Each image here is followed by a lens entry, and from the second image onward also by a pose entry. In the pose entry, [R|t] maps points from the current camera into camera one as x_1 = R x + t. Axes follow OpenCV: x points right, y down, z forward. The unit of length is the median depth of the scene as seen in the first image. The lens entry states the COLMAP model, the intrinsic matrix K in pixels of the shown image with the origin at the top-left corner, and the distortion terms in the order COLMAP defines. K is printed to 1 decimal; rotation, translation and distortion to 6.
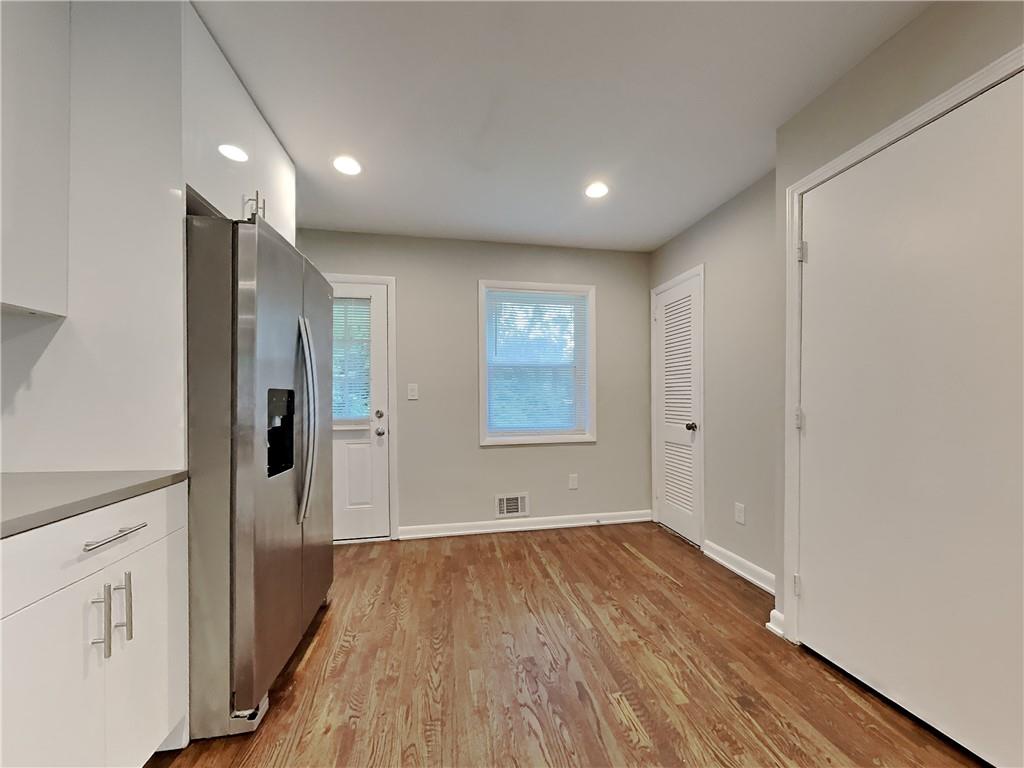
lens RADIAL K [[398.5, 0, 526.4], [0, 398.5, 401.5], [0, 0, 1]] dist [-0.004181, -0.000741]
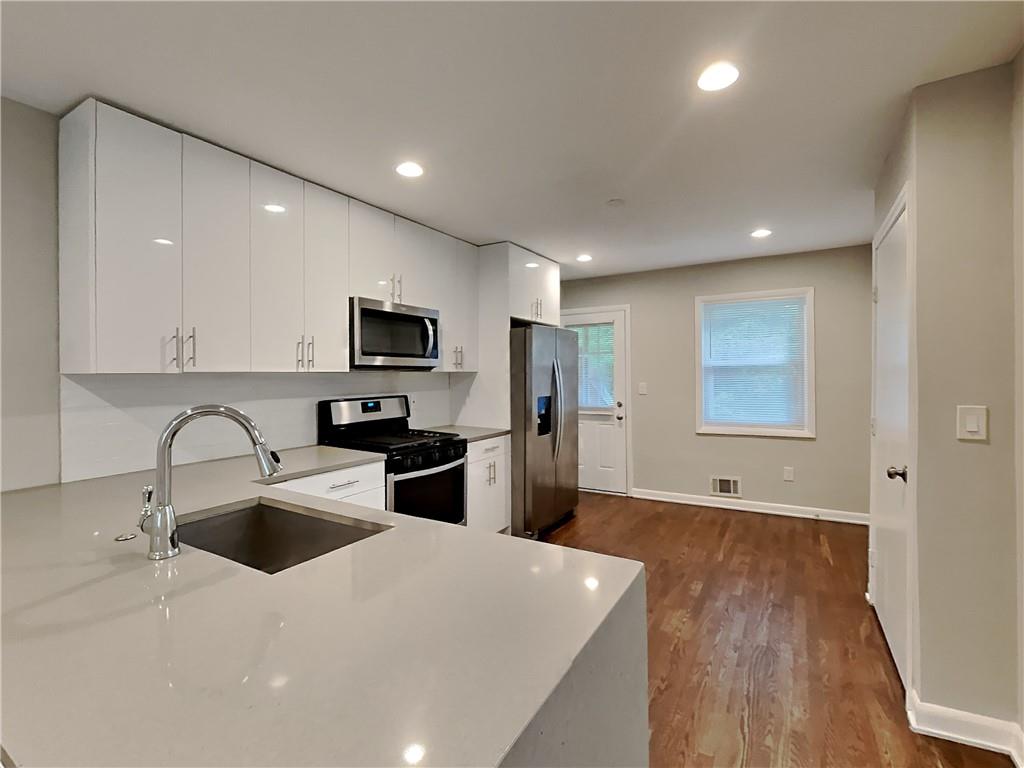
lens RADIAL K [[481.9, 0, 514.9], [0, 481.9, 380.0], [0, 0, 1]] dist [-0.001439, 0.000091]
pose [[0.752440, 0.006654, -0.658627, 0.518038], [-0.001410, 0.999963, 0.008492, -0.074929], [0.658659, -0.005461, 0.752421, -0.563271]]
